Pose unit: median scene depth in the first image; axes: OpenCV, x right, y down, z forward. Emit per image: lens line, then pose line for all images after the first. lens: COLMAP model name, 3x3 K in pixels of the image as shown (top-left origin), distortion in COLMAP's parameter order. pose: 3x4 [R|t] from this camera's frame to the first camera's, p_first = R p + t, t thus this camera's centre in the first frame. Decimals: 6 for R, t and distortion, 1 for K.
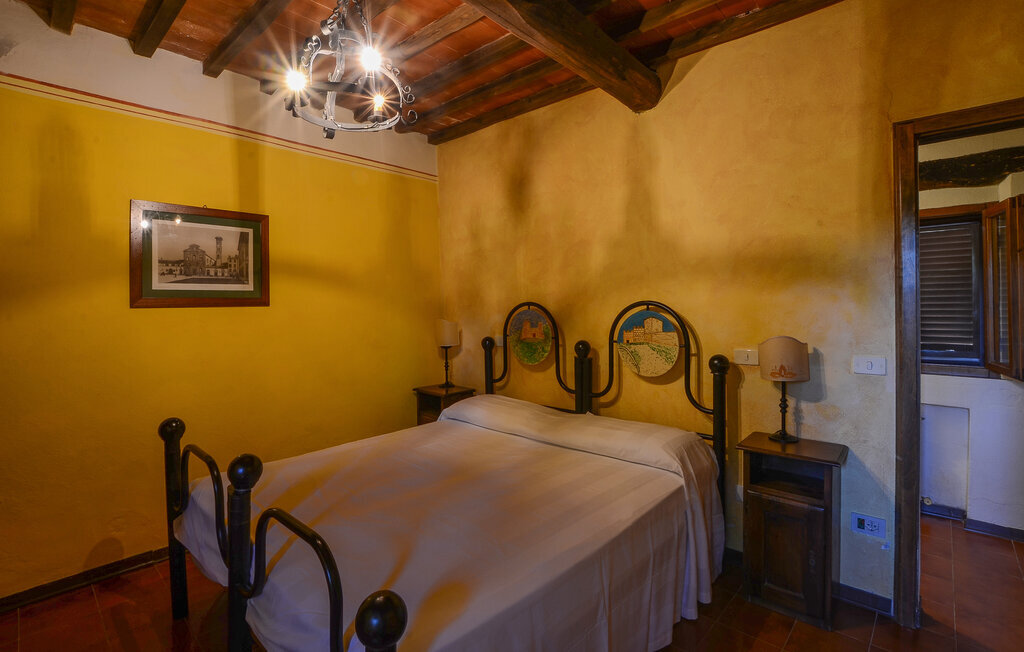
lens RADIAL K [[463.6, 0, 510.6], [0, 463.6, 300.2], [0, 0, 1]] dist [-0.000569, -0.000120]
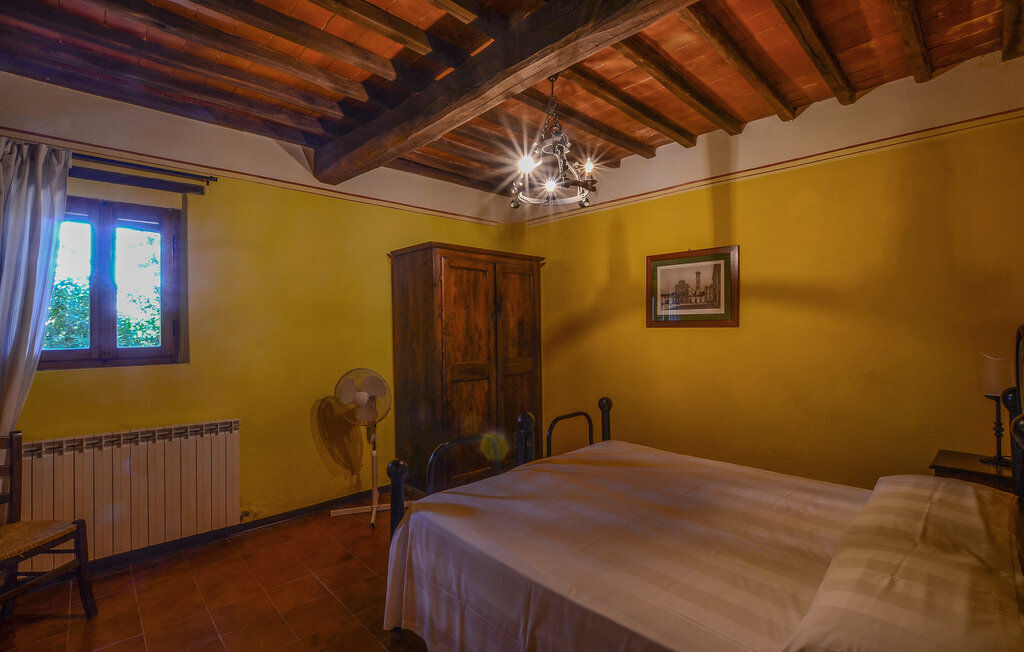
lens RADIAL K [[466.7, 0, 507.6], [0, 466.7, 324.3], [0, 0, 1]] dist [-0.001057, -0.000088]
pose [[-0.012484, -0.000229, -0.999922, 0.633564], [0.006696, 0.999978, -0.000313, 0.002858], [0.999900, -0.006700, -0.012483, 0.499658]]
